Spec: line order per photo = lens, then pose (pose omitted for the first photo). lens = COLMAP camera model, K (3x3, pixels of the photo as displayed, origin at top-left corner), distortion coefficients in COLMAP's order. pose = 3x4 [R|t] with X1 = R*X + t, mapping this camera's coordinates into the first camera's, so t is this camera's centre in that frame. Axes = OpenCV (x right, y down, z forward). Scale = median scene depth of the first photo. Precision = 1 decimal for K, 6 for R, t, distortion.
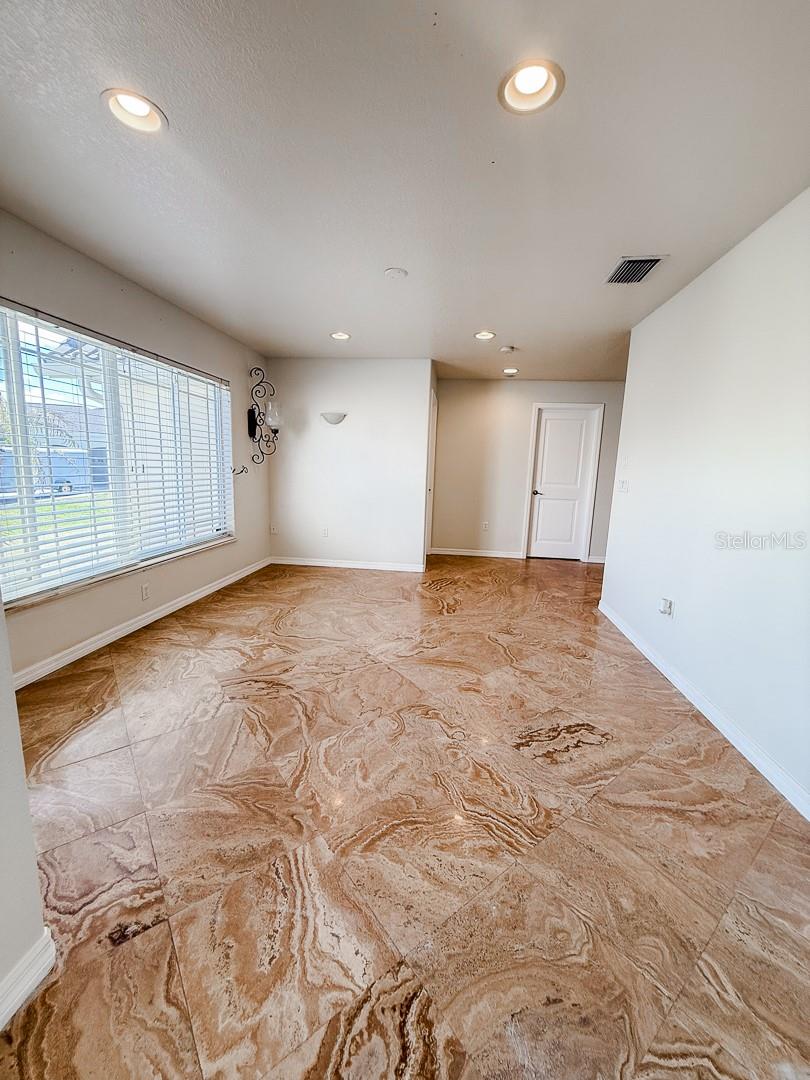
lens RADIAL K [[428.9, 0, 404.5], [0, 428.9, 537.2], [0, 0, 1]] dist [0.000865, 0.000405]
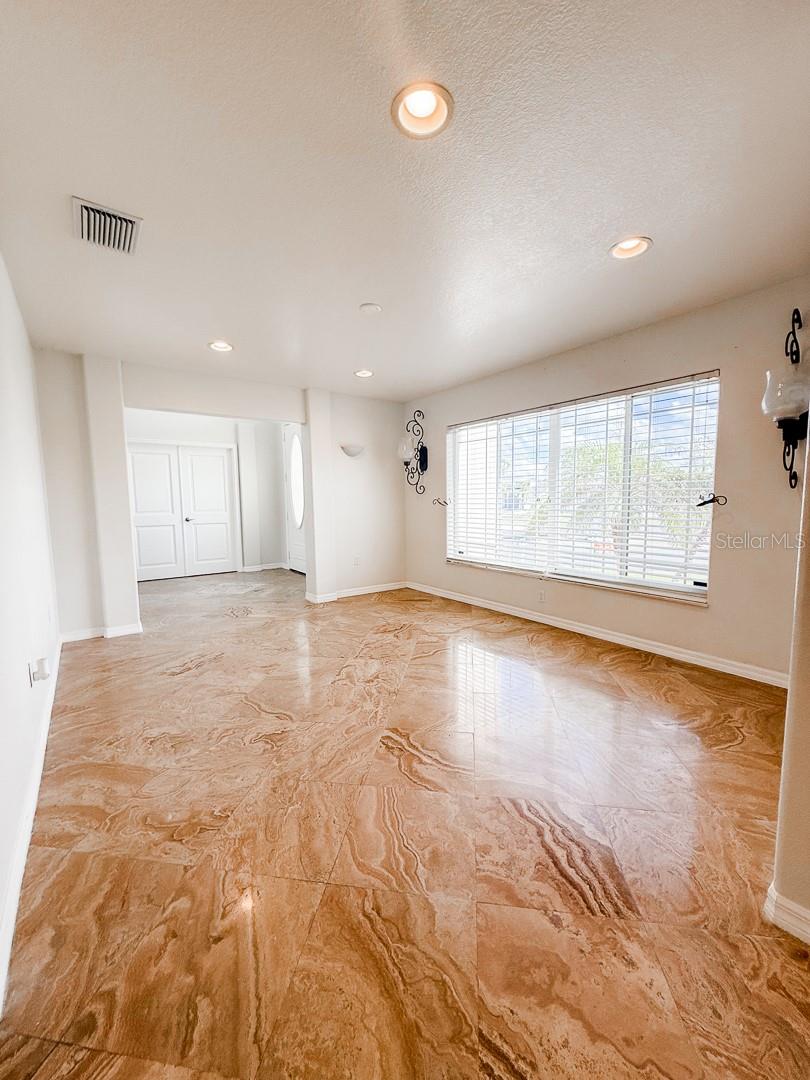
lens RADIAL K [[428.9, 0, 402.7], [0, 428.9, 542.2], [0, 0, 1]] dist [0.000865, 0.000405]
pose [[-0.725910, 0.047717, -0.686132, 0.551511], [-0.123204, 0.972434, 0.197974, -0.228026], [0.676665, 0.228245, -0.700021, 1.591219]]
